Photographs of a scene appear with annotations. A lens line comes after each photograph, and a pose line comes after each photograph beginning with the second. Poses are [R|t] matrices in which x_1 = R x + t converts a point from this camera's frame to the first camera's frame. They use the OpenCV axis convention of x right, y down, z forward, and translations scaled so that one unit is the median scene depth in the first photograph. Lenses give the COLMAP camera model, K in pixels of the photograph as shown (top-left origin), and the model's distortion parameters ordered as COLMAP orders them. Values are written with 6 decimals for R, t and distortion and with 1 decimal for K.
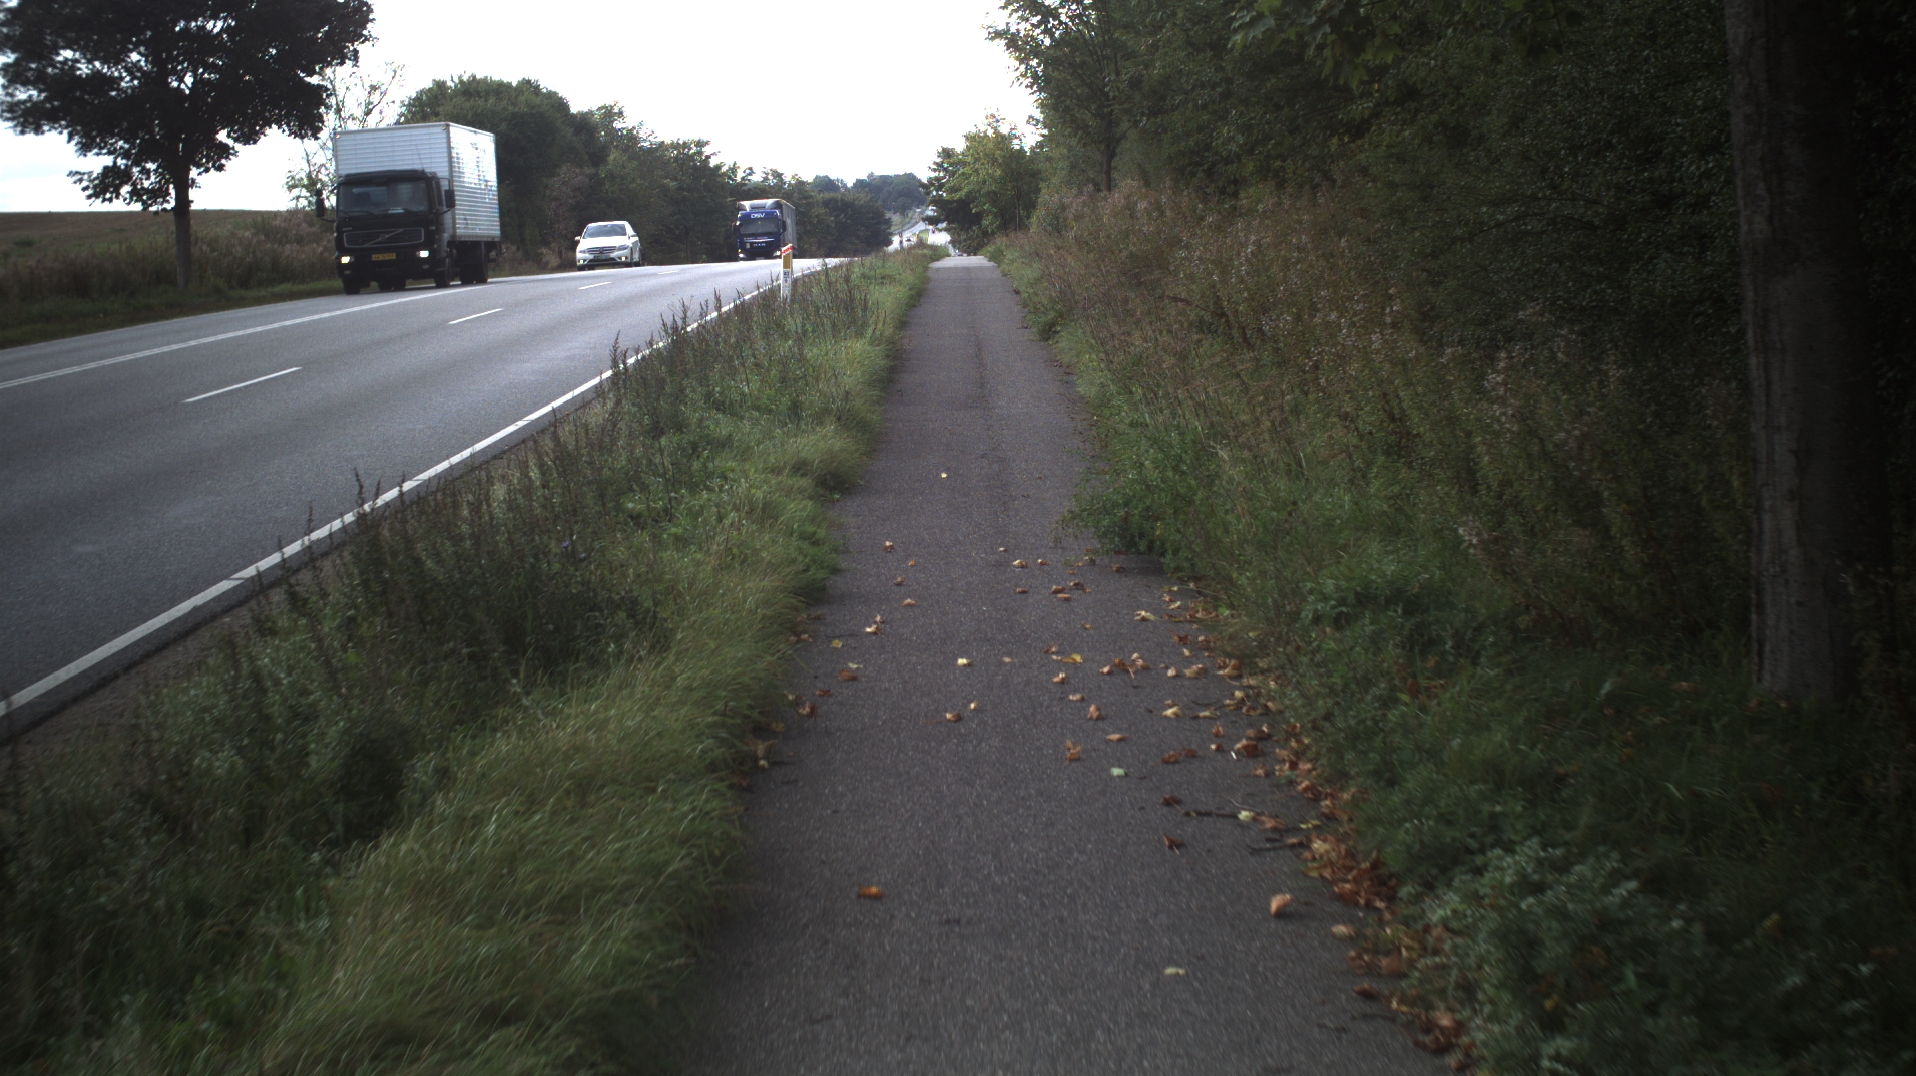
lens RADIAL K [[1847.1, 0, 991.3], [0, 1847.1, 507.4], [0, 0, 1]] dist [-0.110037, 0.000149]
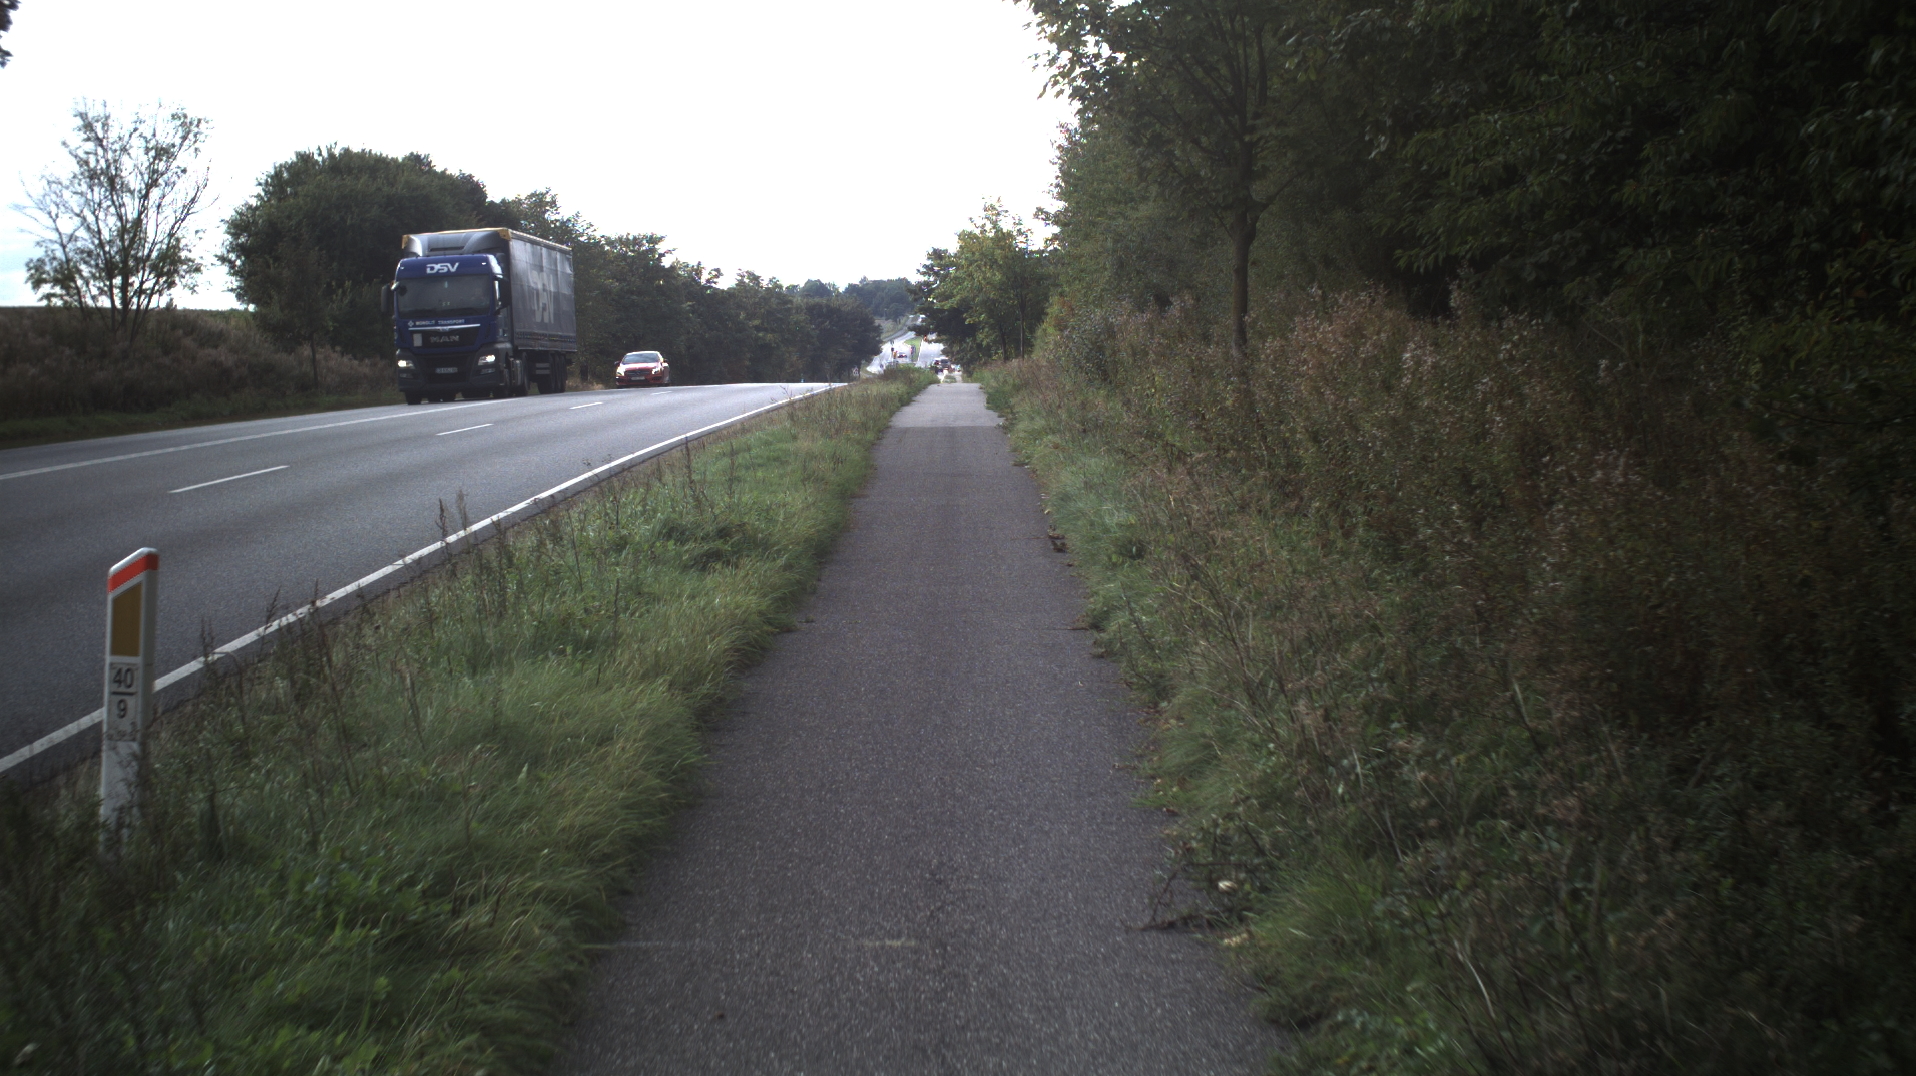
lens RADIAL K [[1846.6, 0, 958.0], [0, 1846.6, 538.0], [0, 0, 1]] dist [-0.098623, 0.009375]
pose [[0.999808, 0.014104, -0.013579, -0.002222], [-0.014641, 0.999083, -0.040234, -0.063344], [0.012999, 0.040425, 0.999098, 0.359071]]
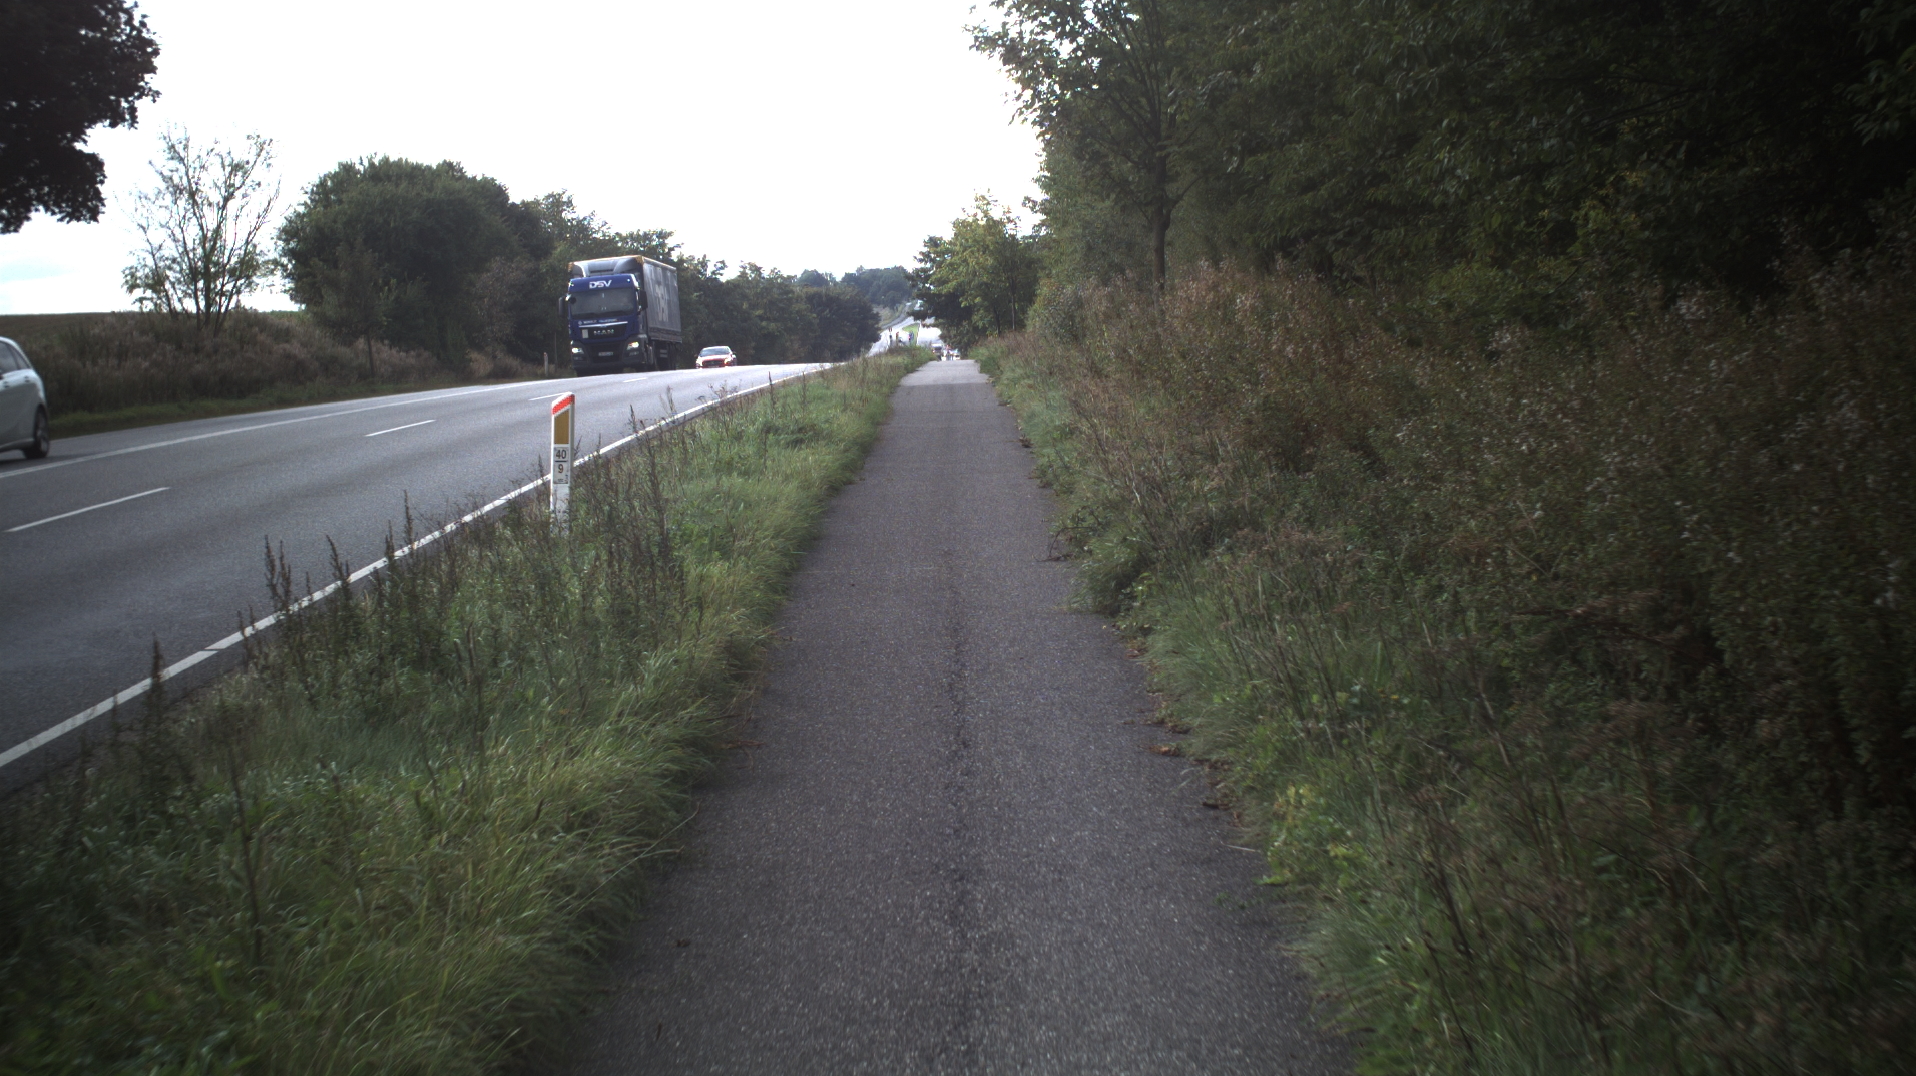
lens RADIAL K [[1846.6, 0, 958.0], [0, 1846.6, 538.0], [0, 0, 1]] dist [-0.098623, 0.009375]
pose [[0.999831, -0.010881, -0.014792, -0.000010], [0.010386, 0.999397, -0.033137, -0.040897], [0.015143, 0.032978, 0.999341, 0.241424]]
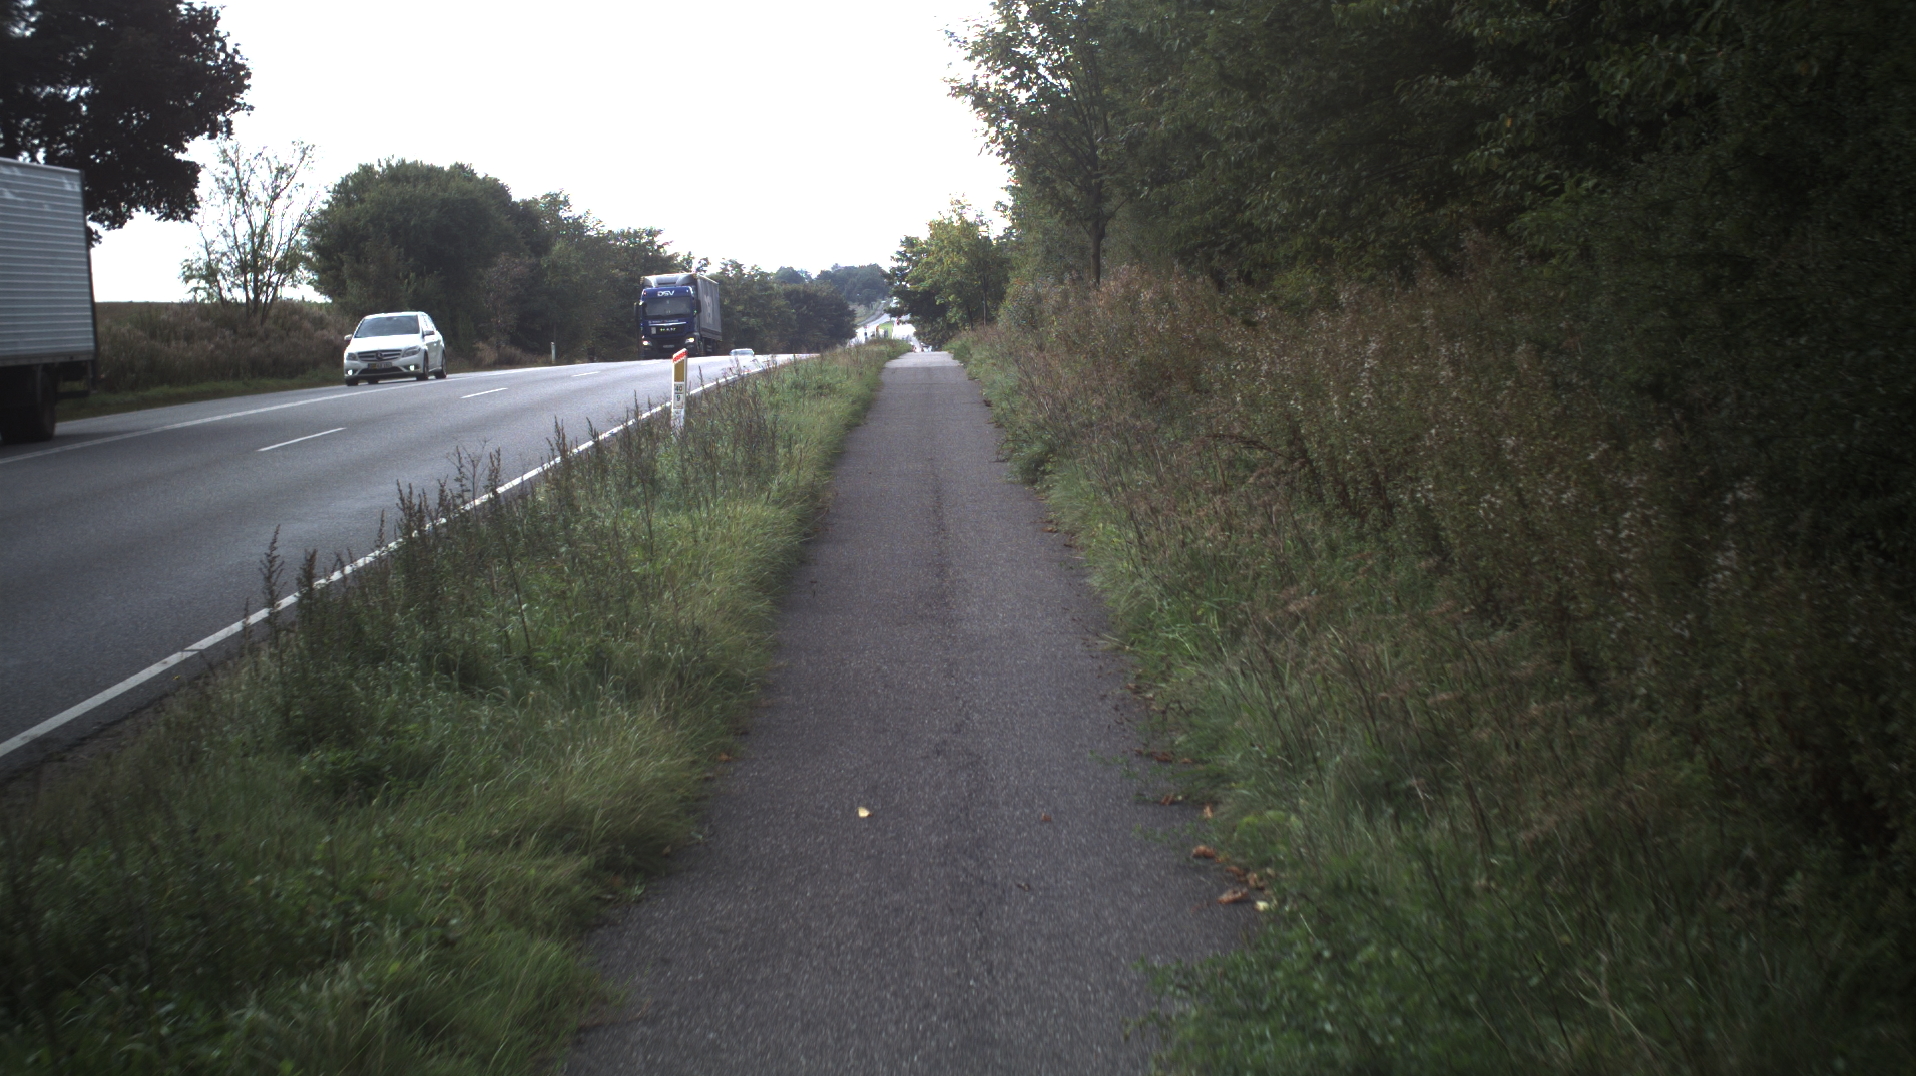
lens RADIAL K [[1848.2, 0, 938.6], [0, 1848.2, 546.7], [0, 0, 1]] dist [-0.095434, 0.010089]
pose [[0.999943, -0.002758, -0.010288, 0.000331], [0.002471, 0.999612, -0.027761, -0.019805], [0.010360, 0.027734, 0.999562, 0.120852]]
